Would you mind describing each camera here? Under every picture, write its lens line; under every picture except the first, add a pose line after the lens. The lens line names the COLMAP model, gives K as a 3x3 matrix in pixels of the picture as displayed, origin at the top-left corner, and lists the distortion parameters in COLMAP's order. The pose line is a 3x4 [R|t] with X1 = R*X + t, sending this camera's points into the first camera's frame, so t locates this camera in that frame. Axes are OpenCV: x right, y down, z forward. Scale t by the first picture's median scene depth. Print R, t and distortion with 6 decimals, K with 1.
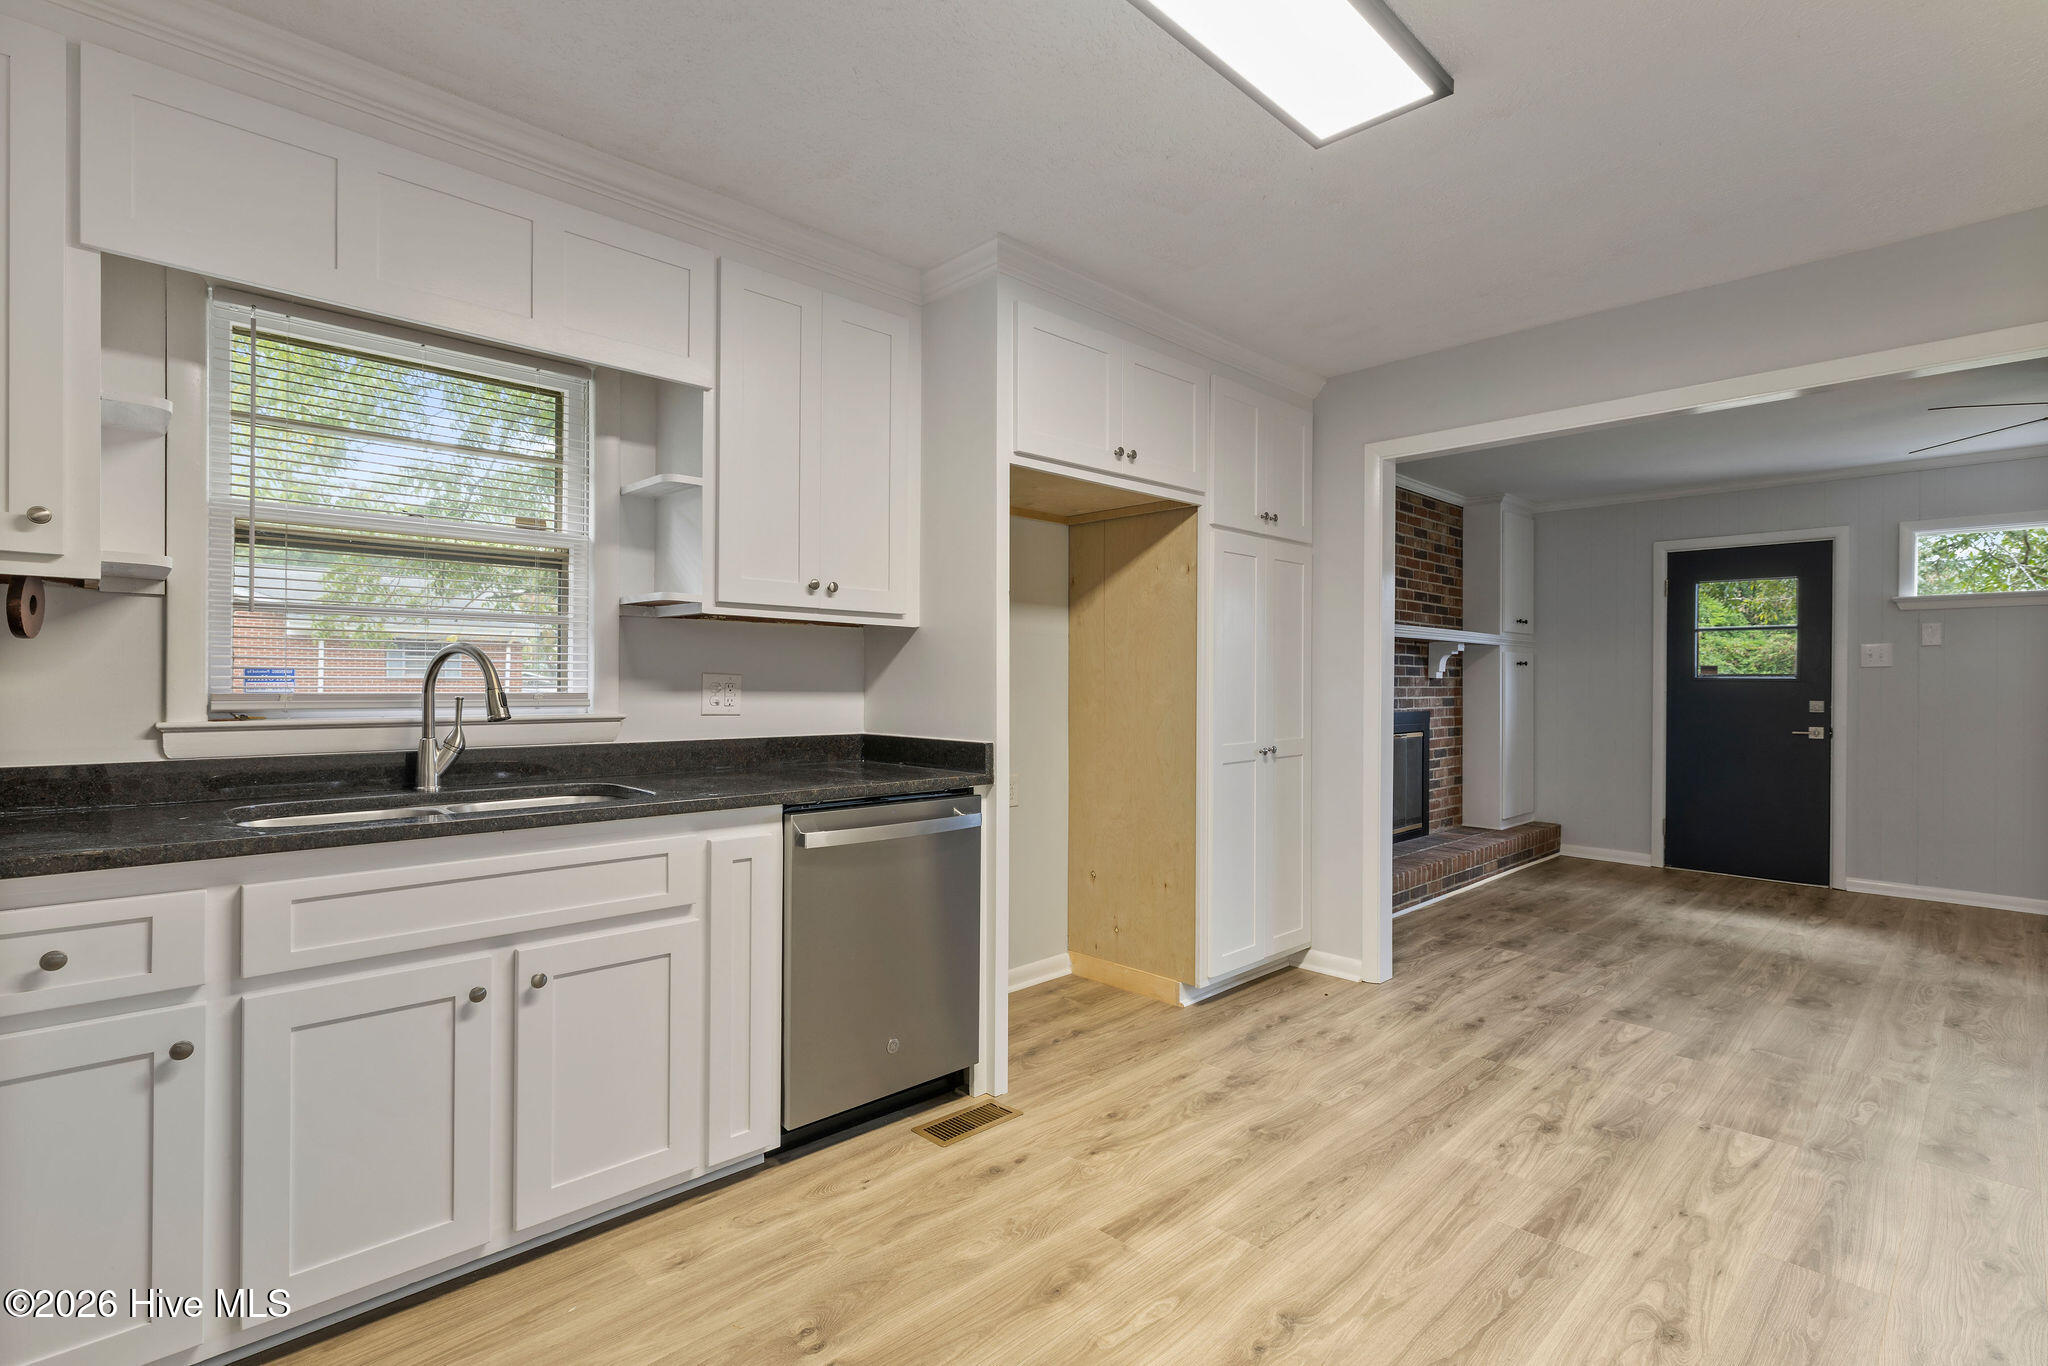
lens RADIAL K [[964.0, 0, 1024.0], [0, 964.0, 683.0], [0, 0, 1]] dist [0.002117, 0.000319]
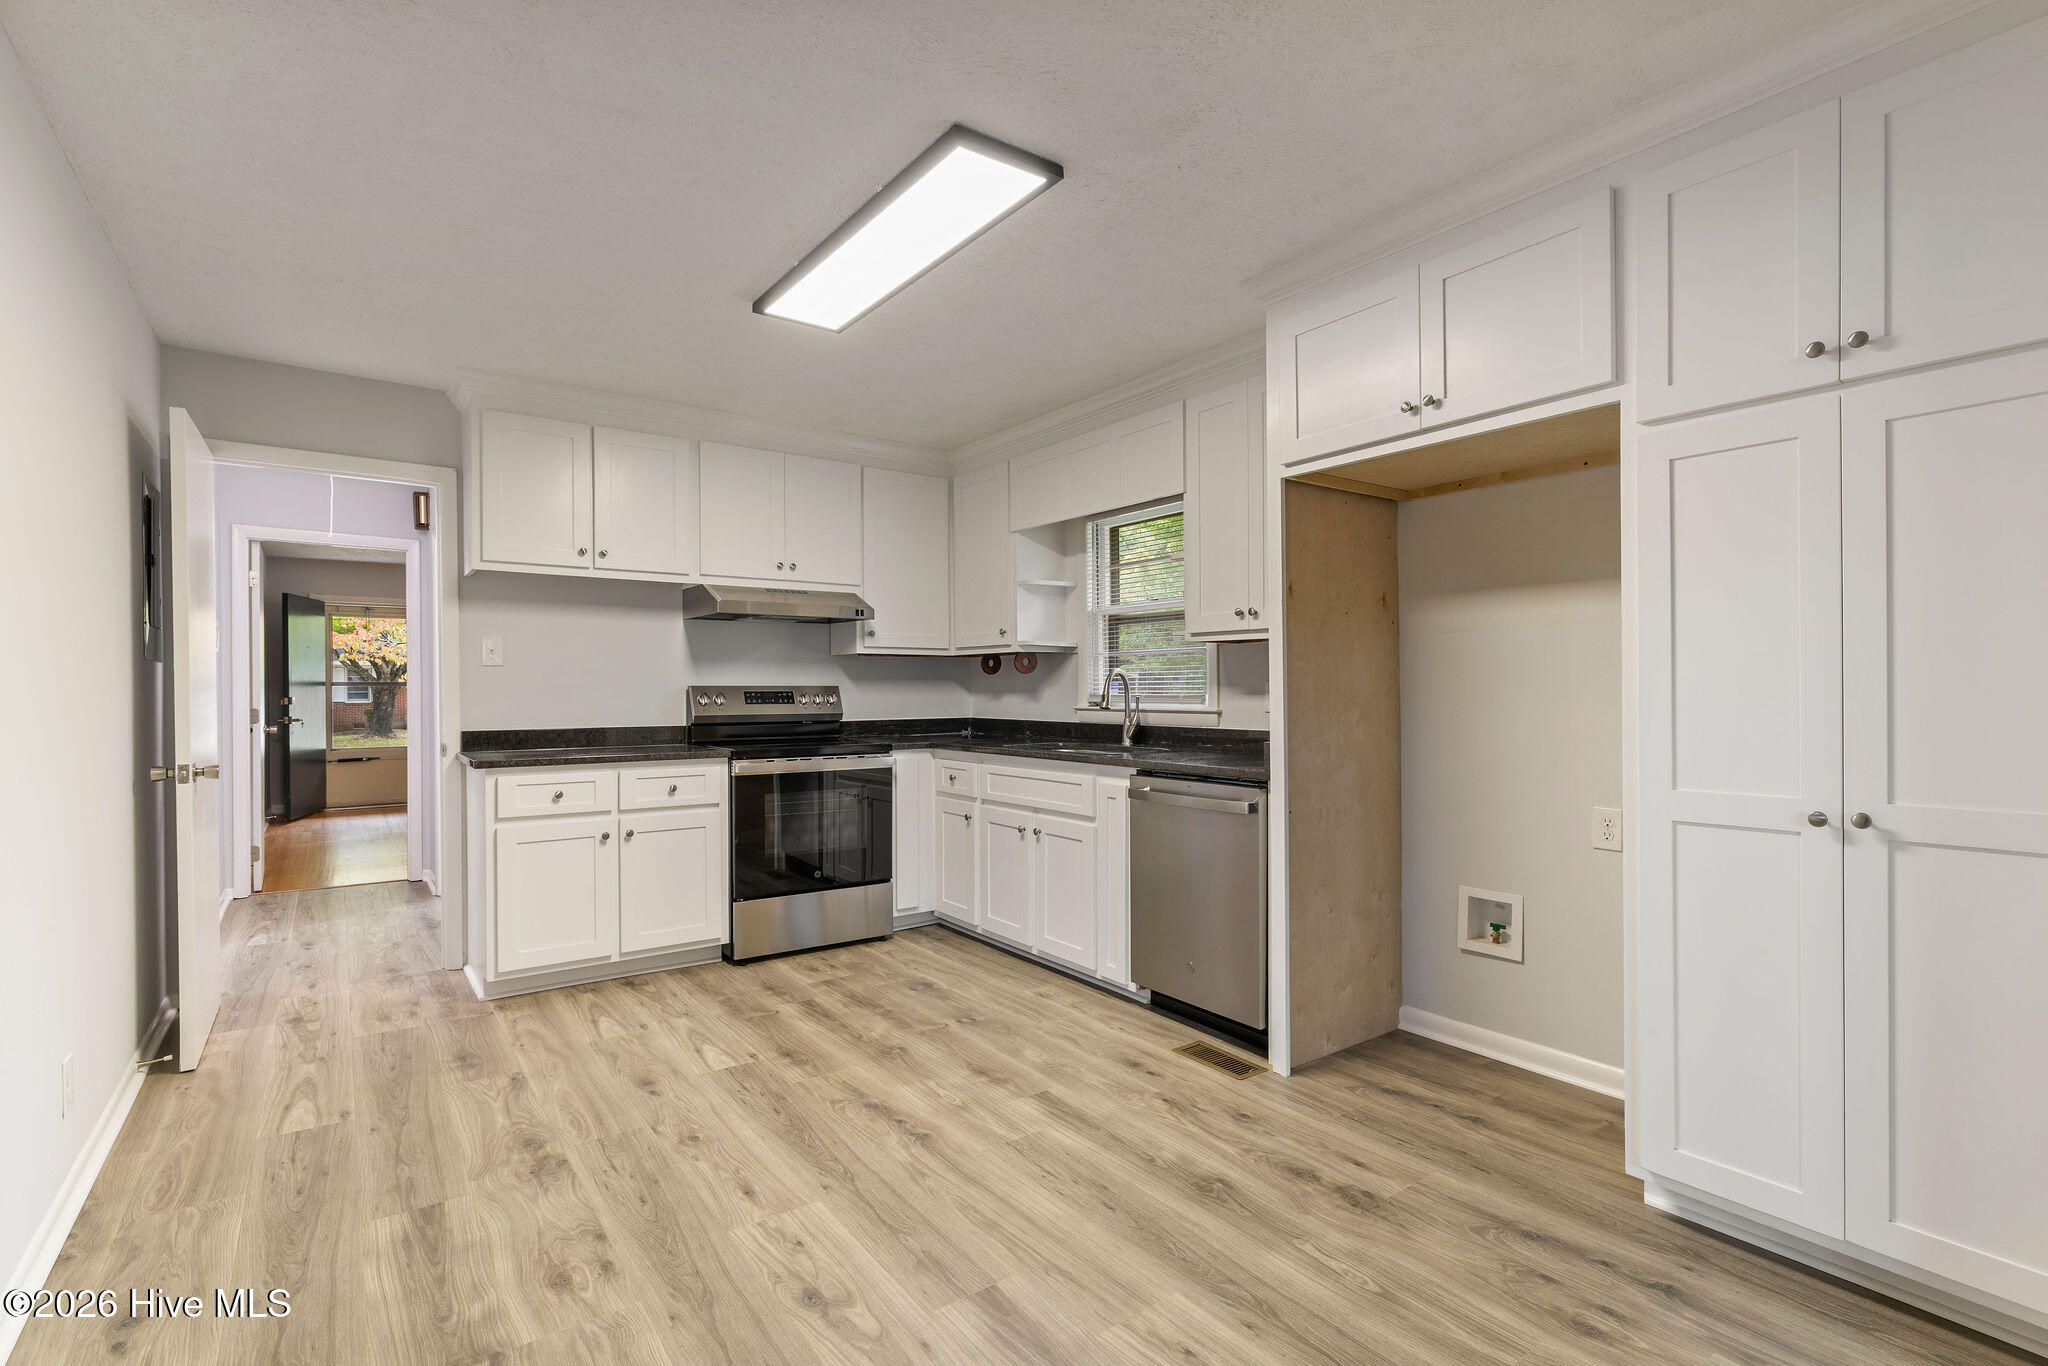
lens RADIAL K [[954.9, 0, 1025.0], [0, 954.9, 695.8], [0, 0, 1]] dist [0.001233, 0.000371]
pose [[-0.146100, 0.001541, -0.989269, 1.037290], [0.000464, 0.999999, 0.001490, 0.007966], [0.989270, -0.000241, -0.146101, 0.859419]]
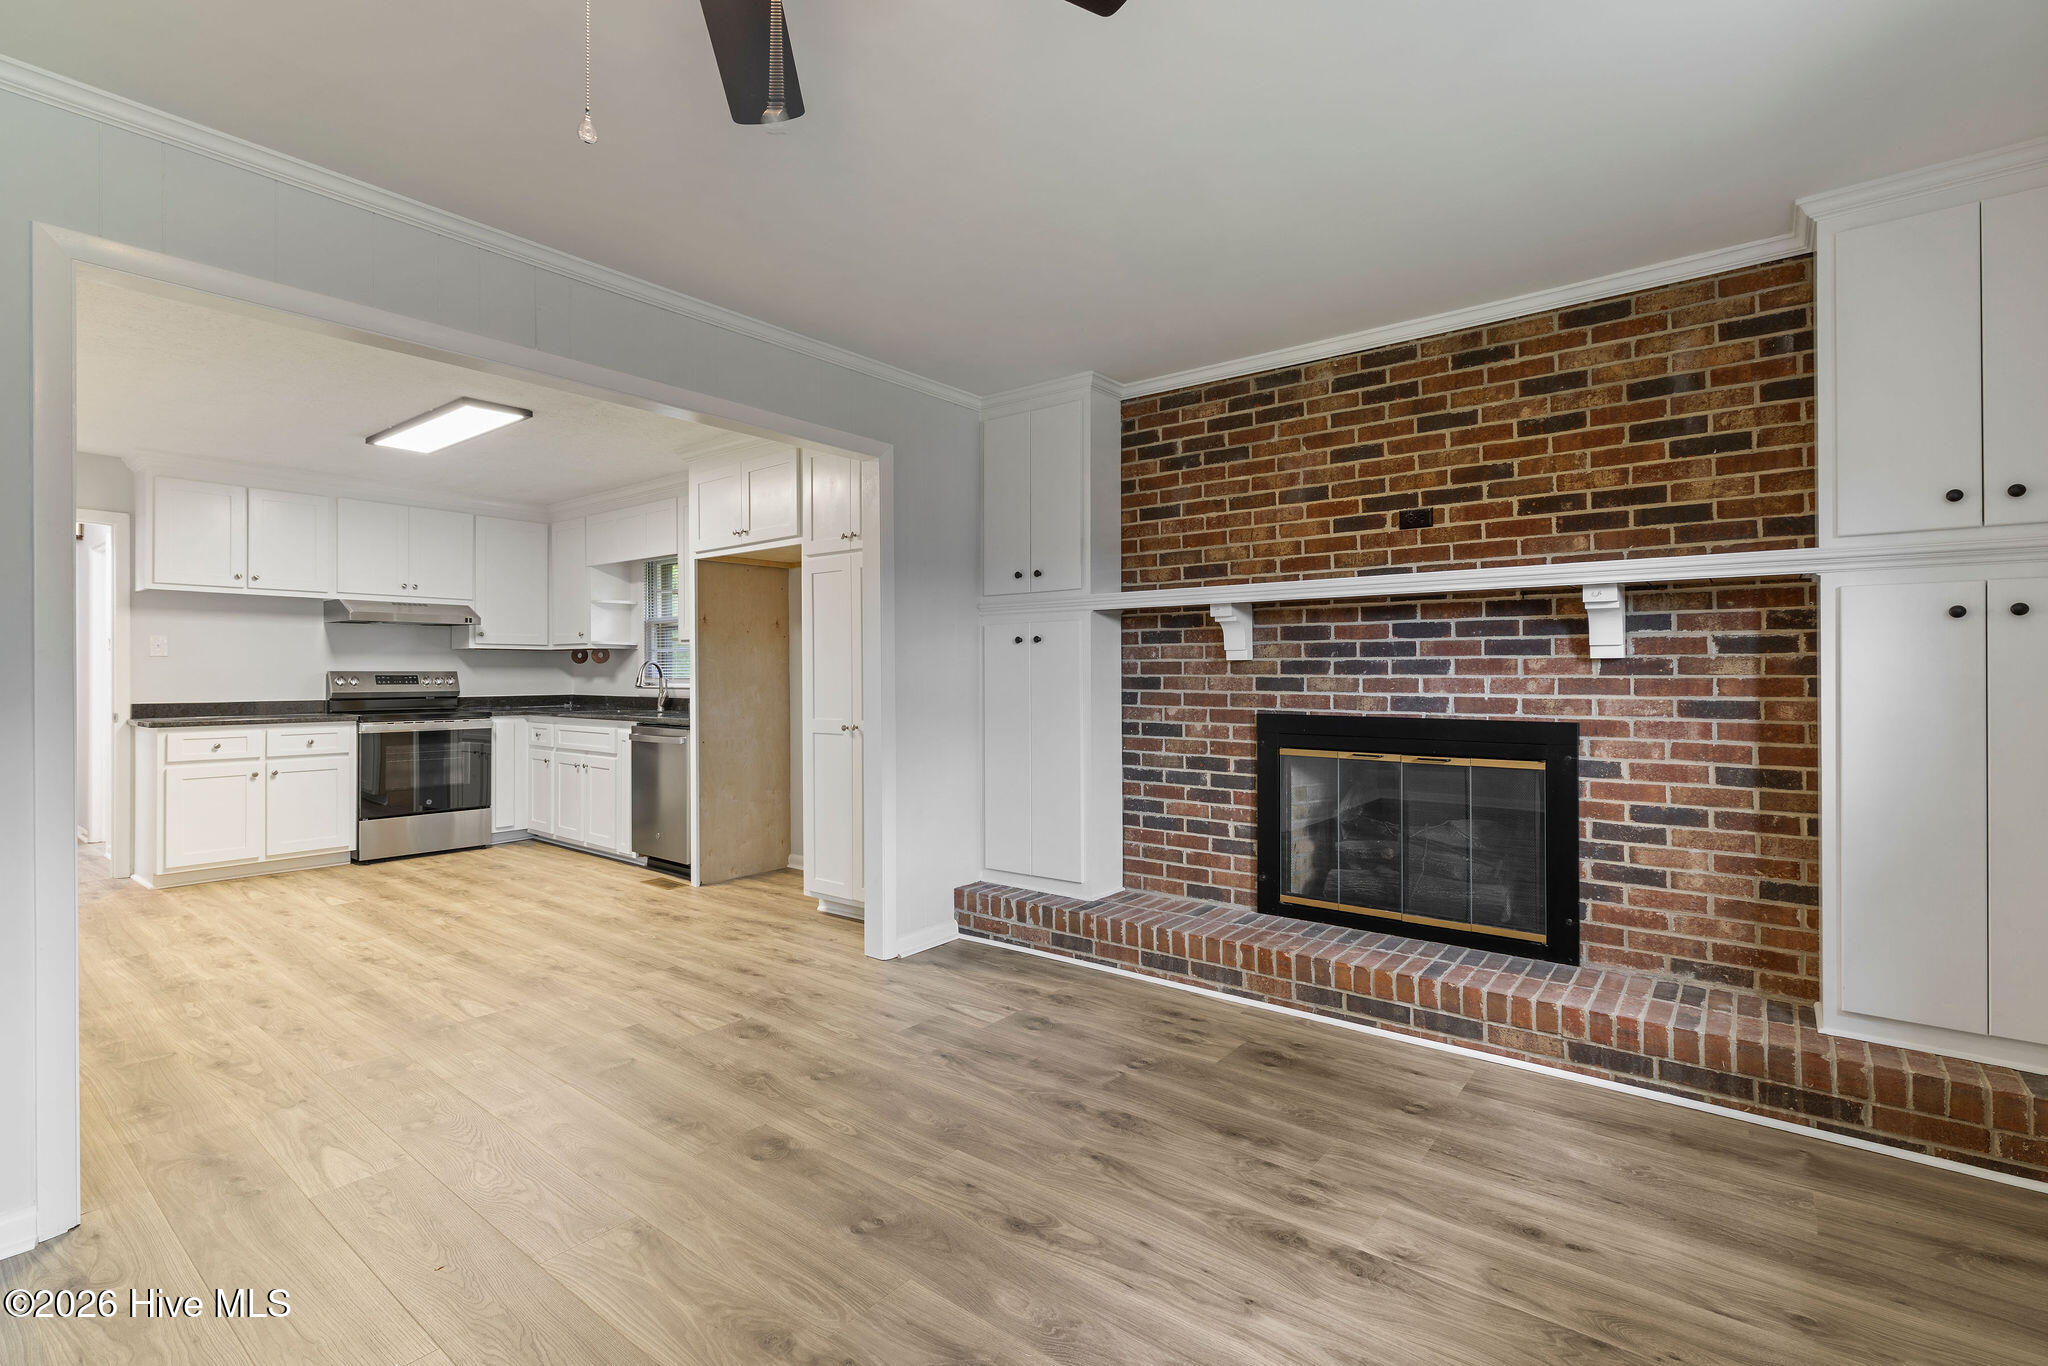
lens RADIAL K [[941.1, 0, 1027.3], [0, 941.1, 668.2], [0, 0, 1]] dist [0.003065, 0.000880]
pose [[0.123783, -0.011805, -0.992239, 1.895708], [-0.000308, 0.999929, -0.011935, 0.012167], [0.992309, 0.001783, 0.123770, 1.400159]]
